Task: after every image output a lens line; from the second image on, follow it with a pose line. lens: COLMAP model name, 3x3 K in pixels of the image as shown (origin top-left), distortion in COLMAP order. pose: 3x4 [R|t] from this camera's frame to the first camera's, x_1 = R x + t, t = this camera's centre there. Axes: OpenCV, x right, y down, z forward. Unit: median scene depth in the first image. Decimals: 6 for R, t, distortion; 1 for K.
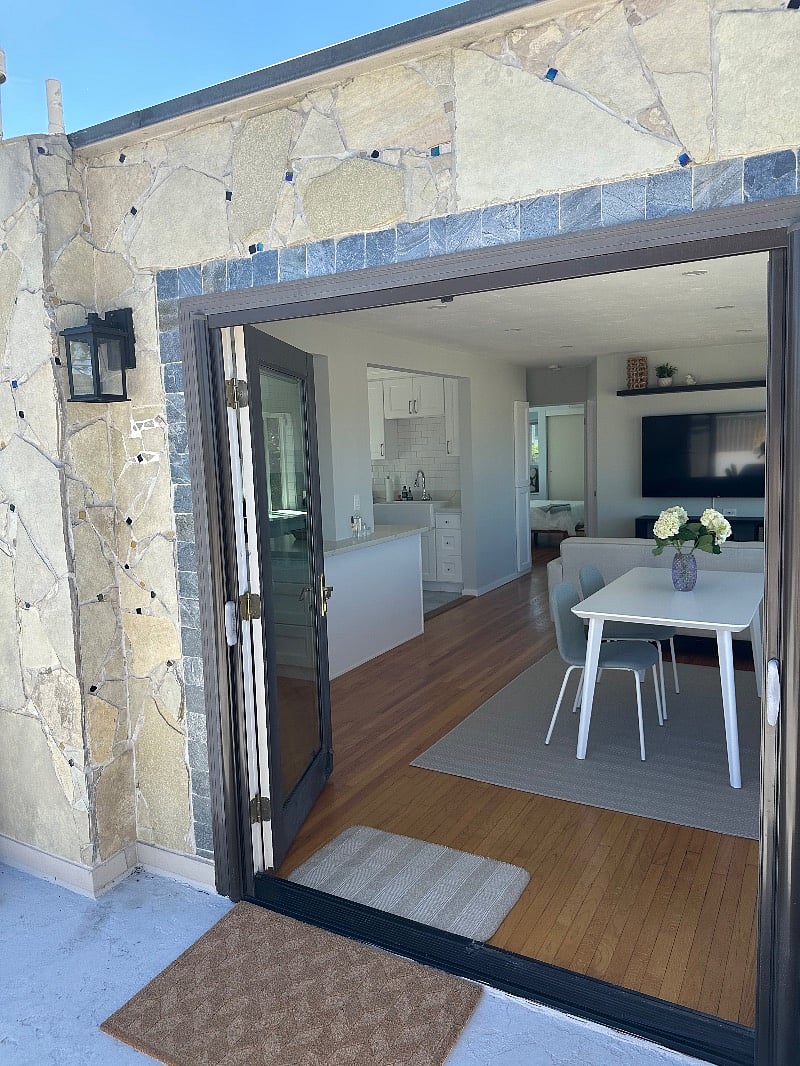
lens RADIAL K [[753.7, 0, 398.2], [0, 753.7, 528.8], [0, 0, 1]] dist [0.035155, -0.057533]
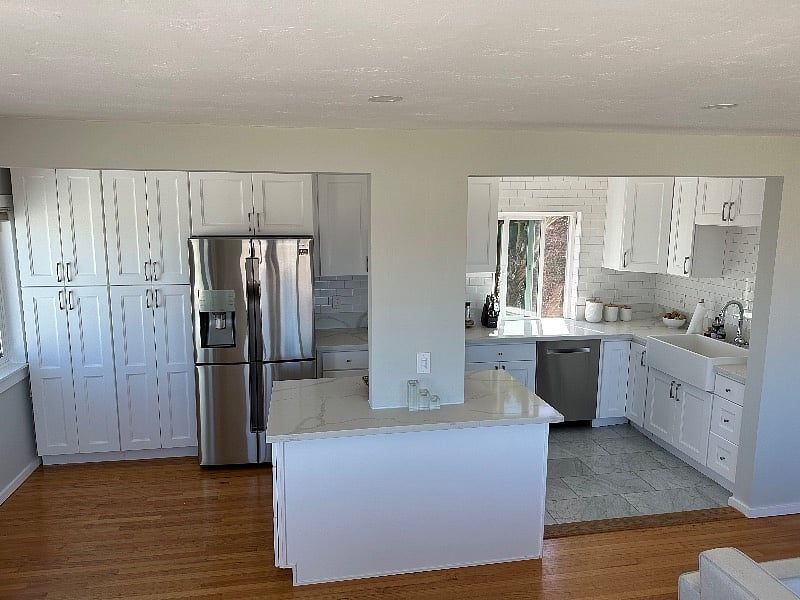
lens RADIAL K [[565.6, 0, 404.8], [0, 565.6, 292.2], [0, 0, 1]] dist [0.035155, -0.057533]
pose [[0.636767, 0.155790, -0.755153, 0.230968], [-0.110664, 0.987701, 0.110450, -0.109549], [0.763073, 0.013237, 0.646177, 0.418546]]
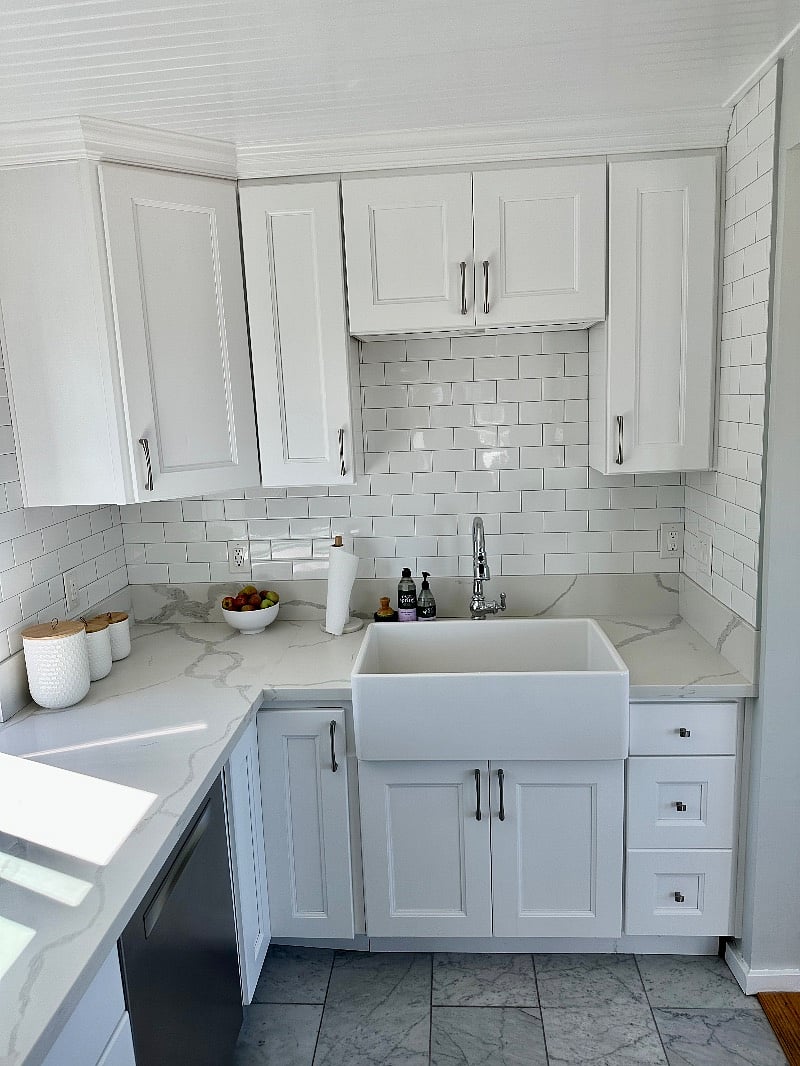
lens RADIAL K [[753.7, 0, 394.6], [0, 753.7, 530.3], [0, 0, 1]] dist [0.035155, -0.057533]
pose [[0.910588, -0.074710, 0.406507, -0.116506], [0.052673, 0.996484, 0.065149, -0.092783], [-0.409946, -0.037911, 0.911322, 0.742691]]
